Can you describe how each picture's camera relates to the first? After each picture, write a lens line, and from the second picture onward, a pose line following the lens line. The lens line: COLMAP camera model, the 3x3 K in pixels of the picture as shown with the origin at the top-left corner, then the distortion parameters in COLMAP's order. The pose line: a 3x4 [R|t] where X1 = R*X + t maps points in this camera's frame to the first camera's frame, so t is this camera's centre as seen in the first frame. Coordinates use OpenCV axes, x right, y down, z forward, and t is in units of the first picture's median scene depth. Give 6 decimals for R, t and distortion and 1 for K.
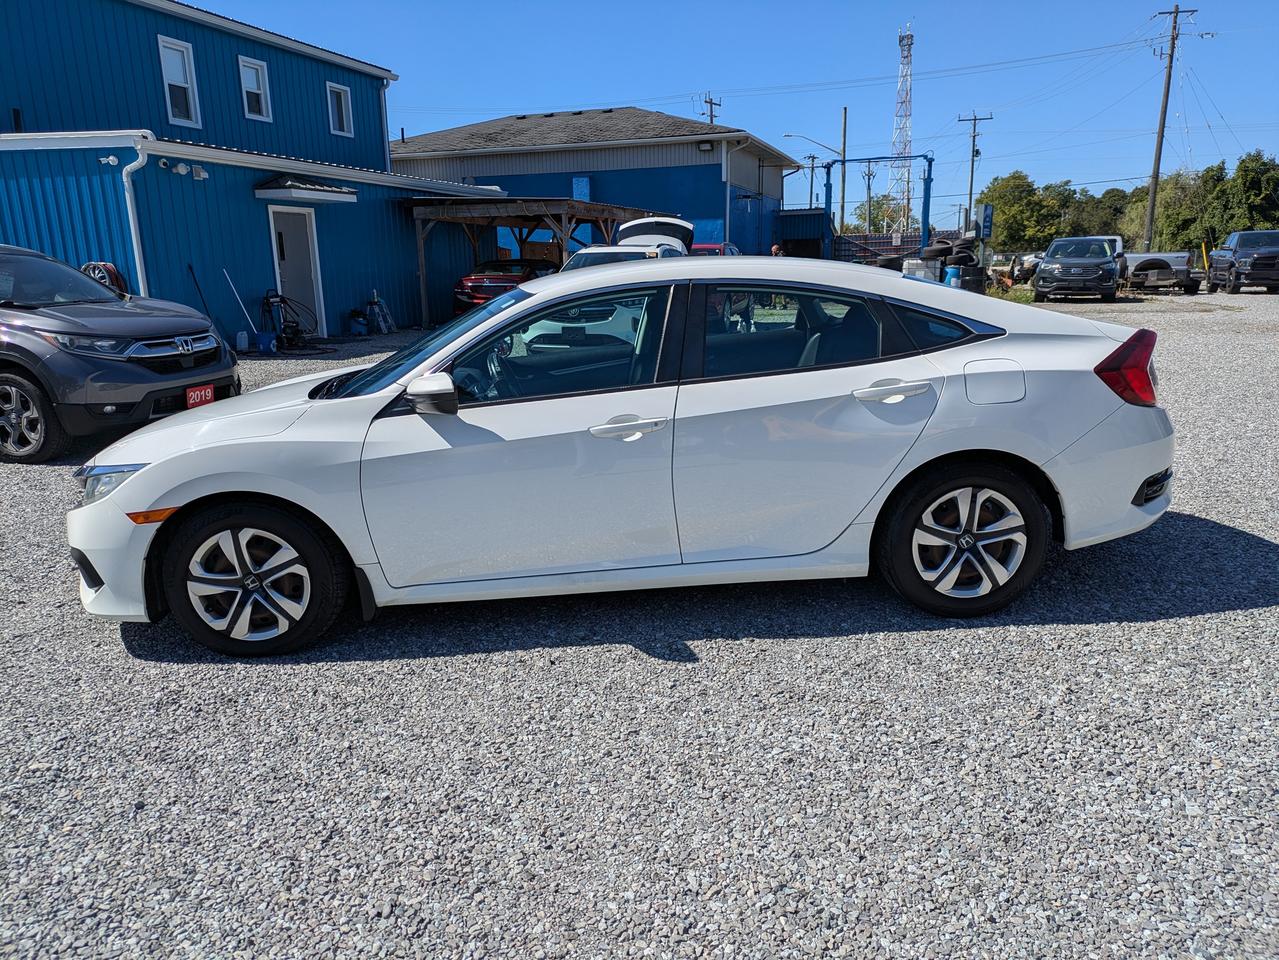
lens RADIAL K [[942.1, 0, 635.2], [0, 942.1, 479.4], [0, 0, 1]] dist [0.029293, -0.017116]
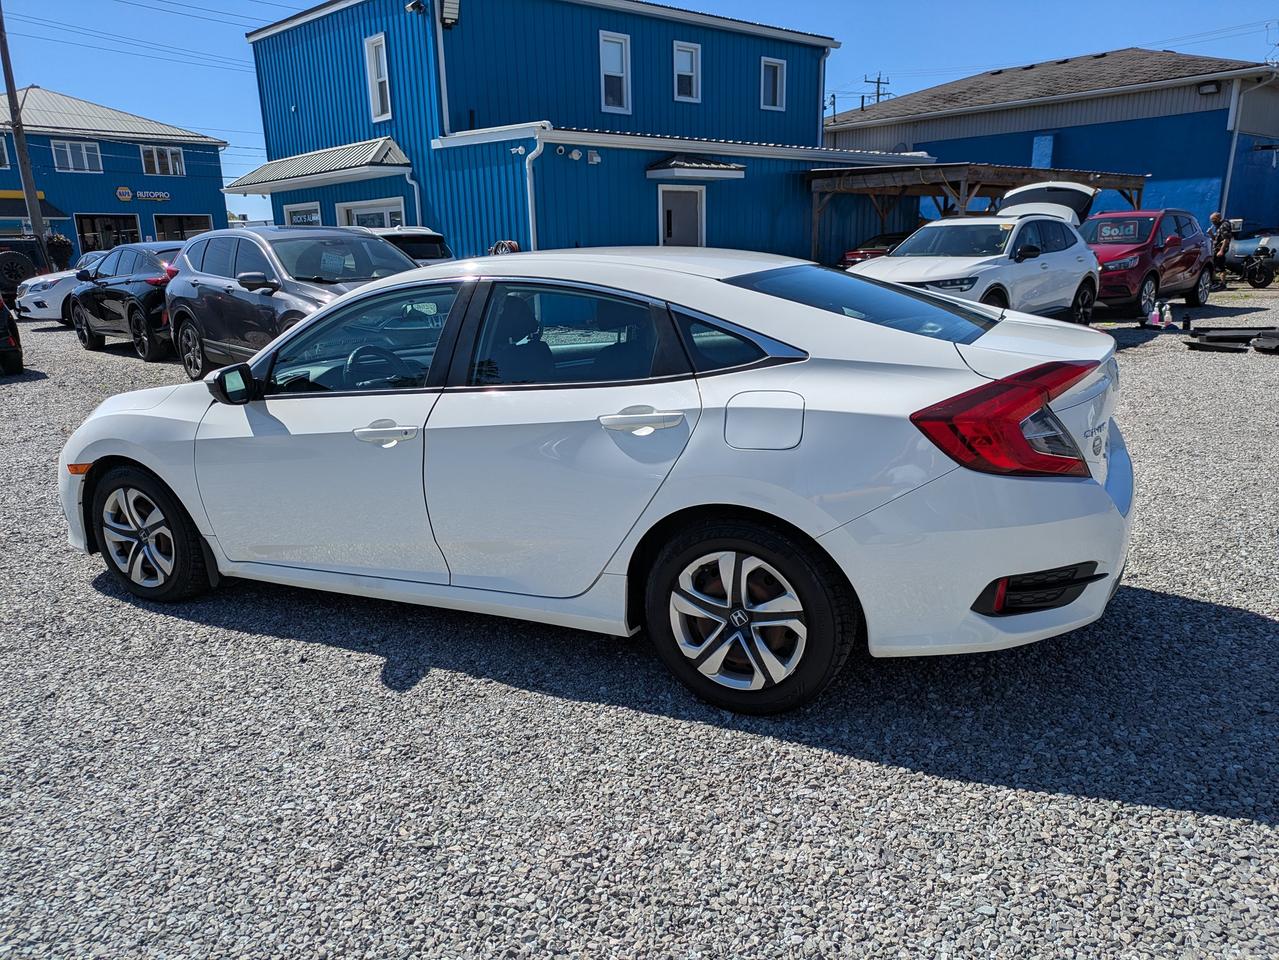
lens RADIAL K [[942.1, 0, 645.0], [0, 942.1, 486.3], [0, 0, 1]] dist [0.029293, -0.017116]
pose [[0.868723, 0.122515, -0.479907, 0.315773], [-0.104317, 0.992449, 0.064527, -0.042273], [0.484189, -0.005994, 0.874943, 0.135205]]
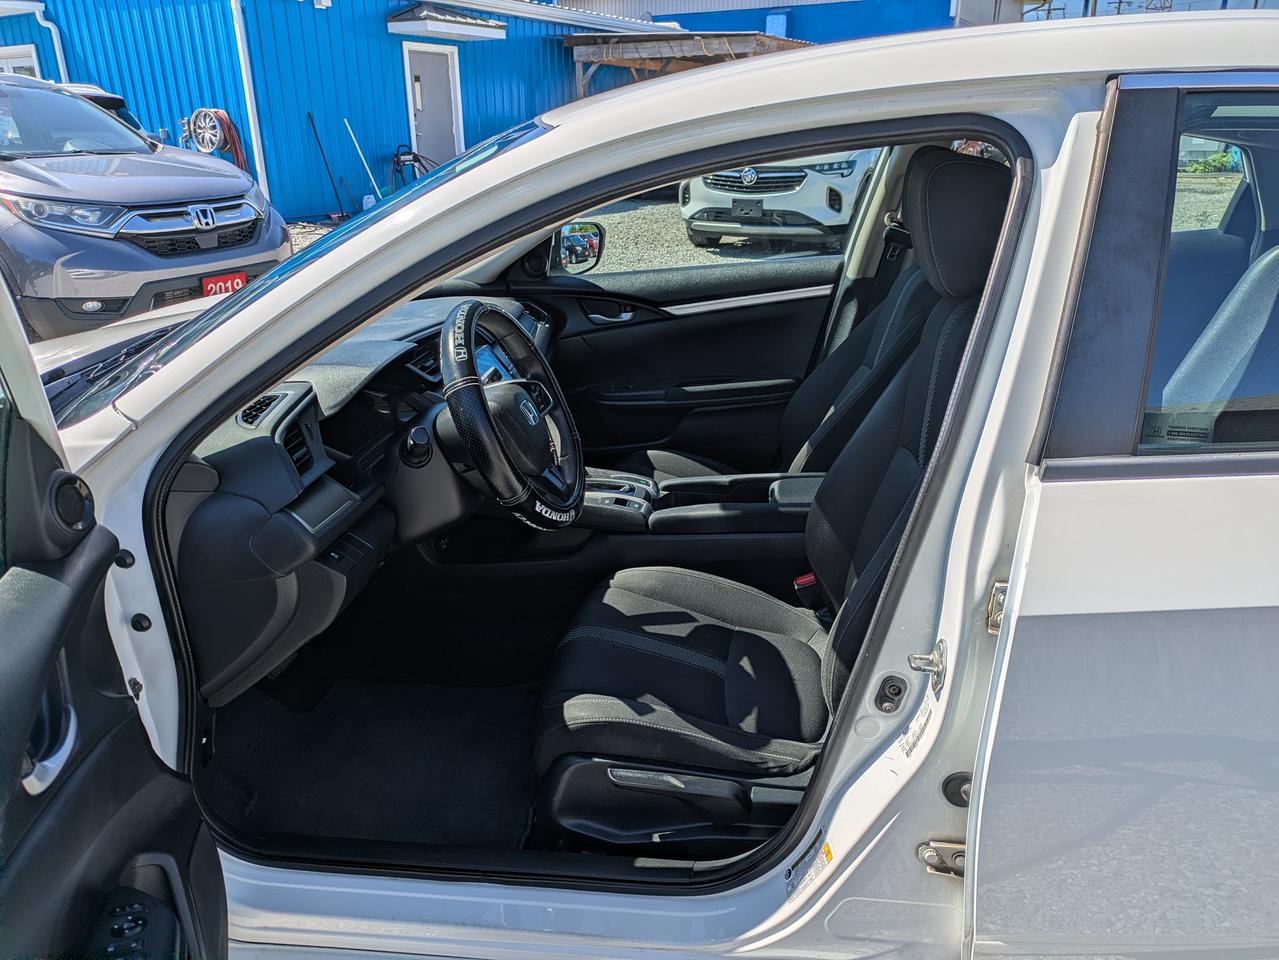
lens RADIAL K [[942.1, 0, 634.5], [0, 942.1, 489.2], [0, 0, 1]] dist [0.029293, -0.017116]
pose [[0.981942, 0.076774, -0.172904, -0.008560], [-0.051298, 0.987766, 0.147265, -0.059139], [0.182095, -0.135736, 0.973867, 0.321579]]
